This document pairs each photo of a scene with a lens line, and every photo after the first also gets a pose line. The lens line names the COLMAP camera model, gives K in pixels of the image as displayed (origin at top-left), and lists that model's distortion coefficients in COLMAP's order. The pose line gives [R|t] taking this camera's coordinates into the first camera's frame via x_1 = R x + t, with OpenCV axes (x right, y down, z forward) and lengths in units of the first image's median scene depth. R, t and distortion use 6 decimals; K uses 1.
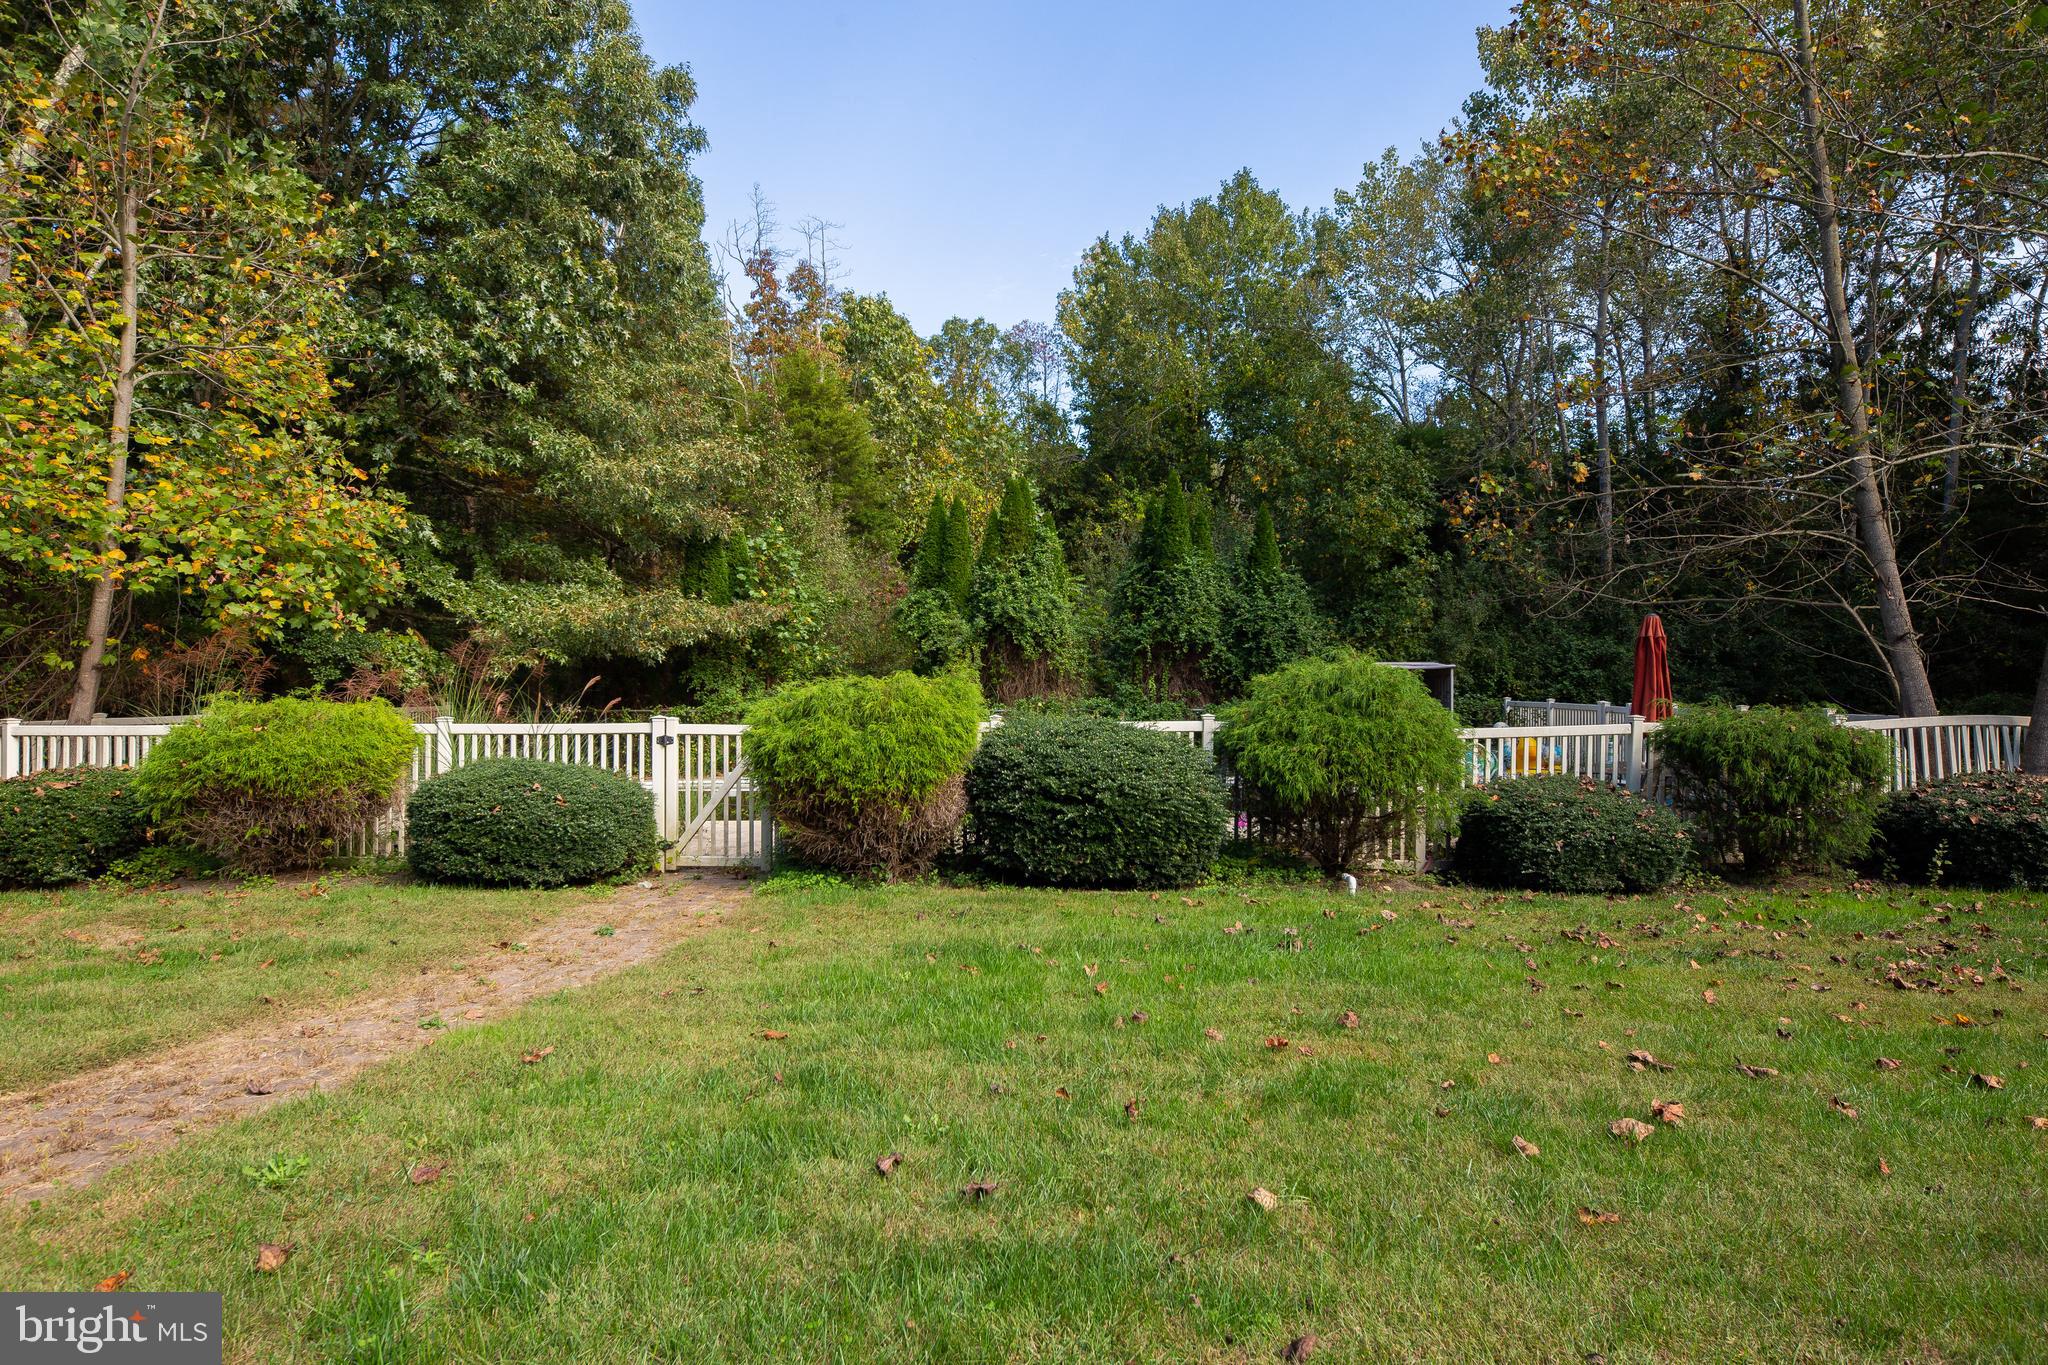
lens RADIAL K [[1232.9, 0, 1028.7], [0, 1232.9, 687.9], [0, 0, 1]] dist [0.015079, 0.001228]
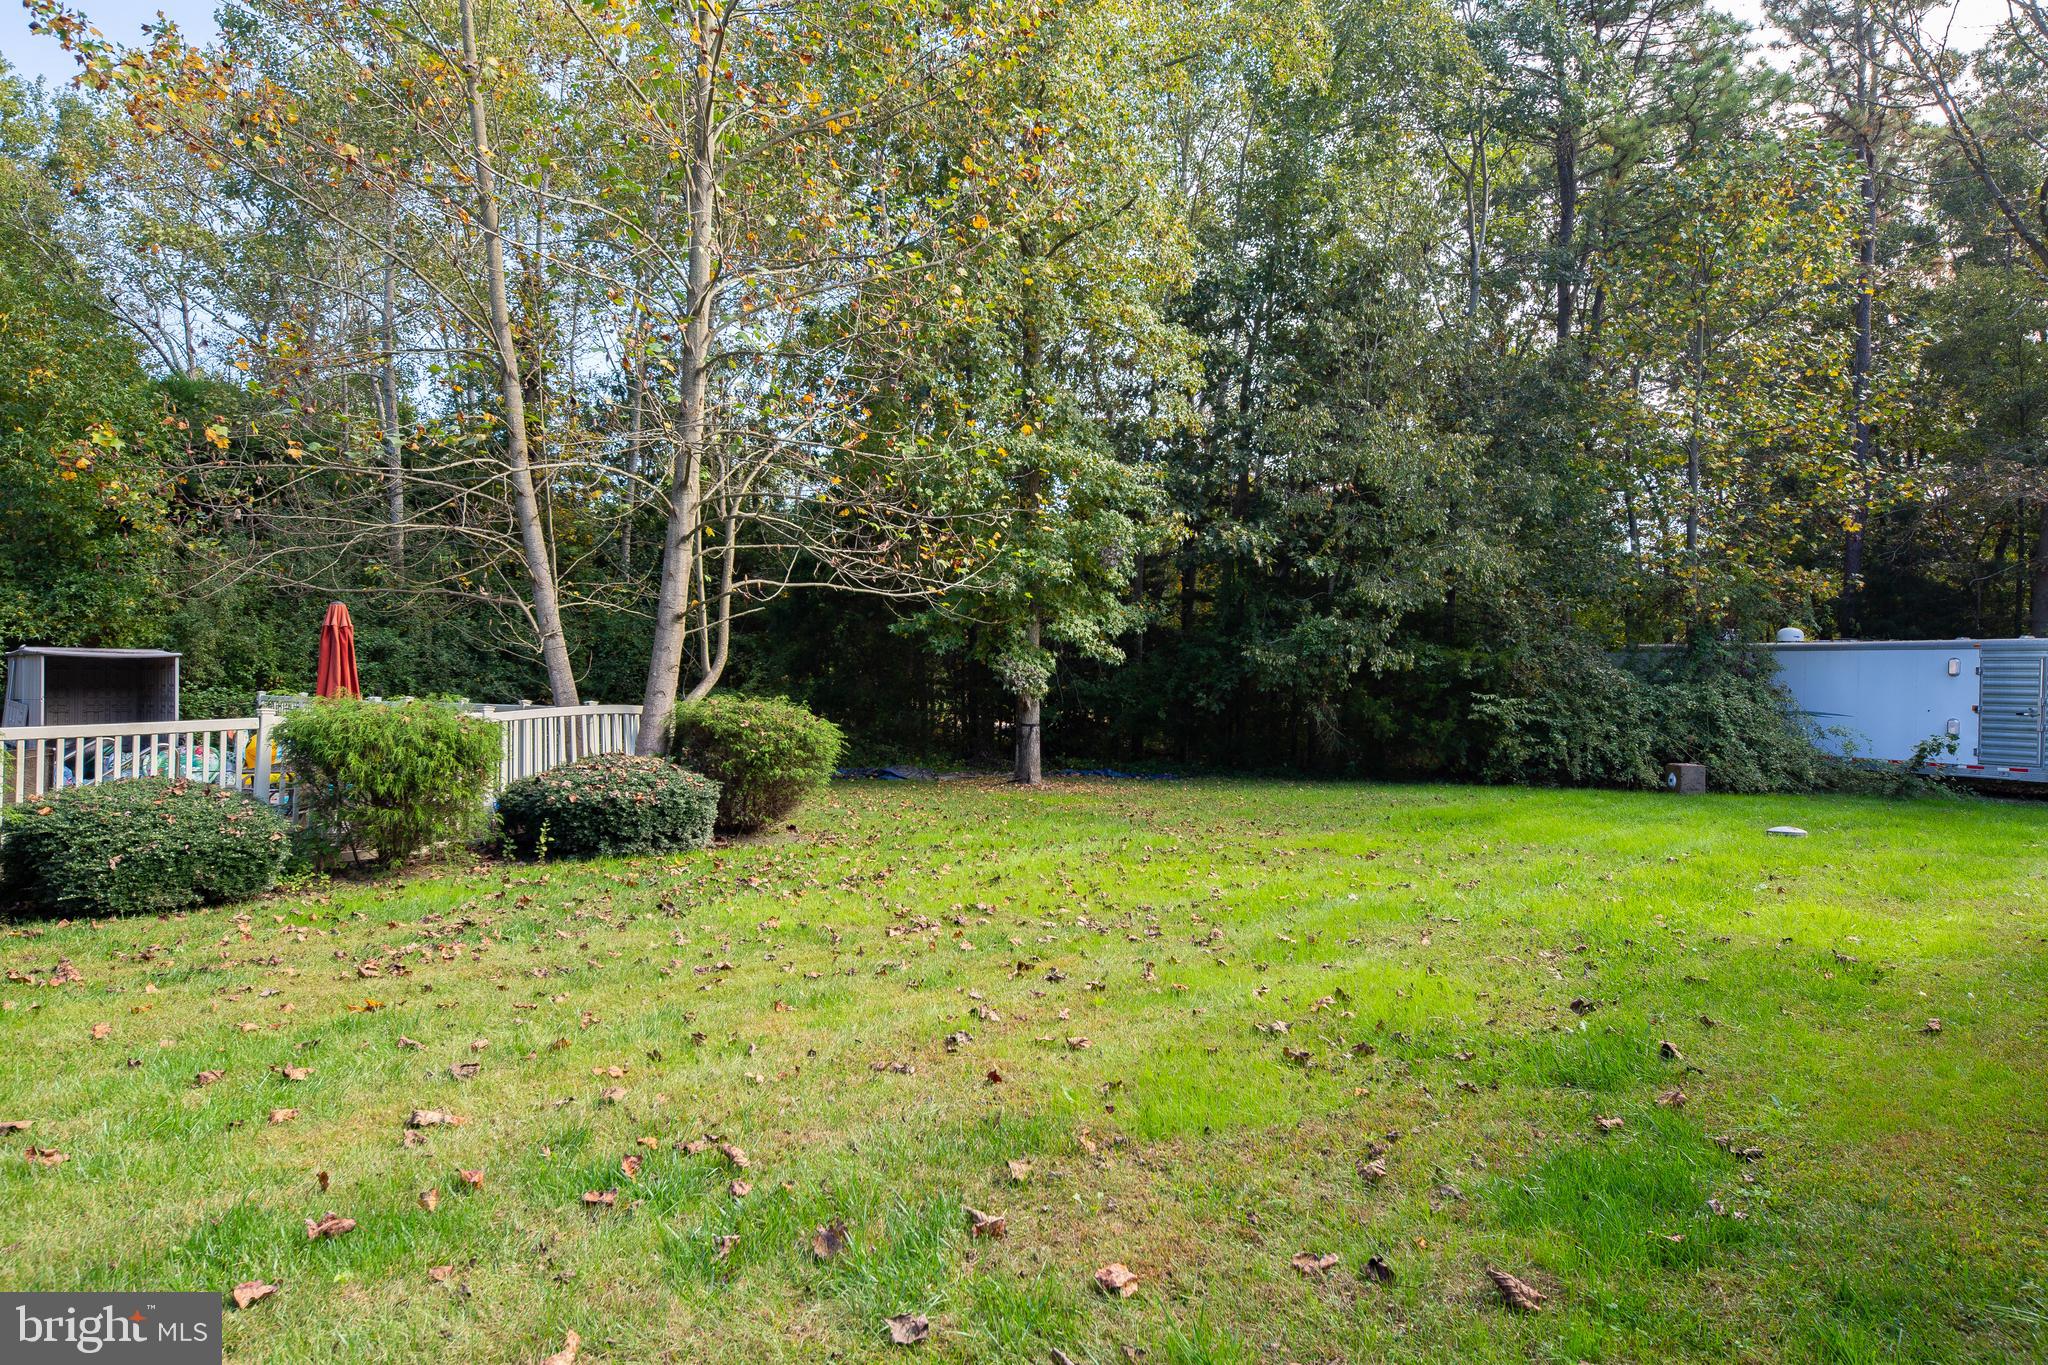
lens RADIAL K [[1232.9, 0, 1028.7], [0, 1232.9, 687.9], [0, 0, 1]] dist [0.015079, 0.001228]
pose [[0.657192, 0.002344, 0.753720, 0.188267], [-0.004869, 0.999988, 0.001135, 0.003539], [-0.753708, -0.004416, 0.657195, -0.033282]]
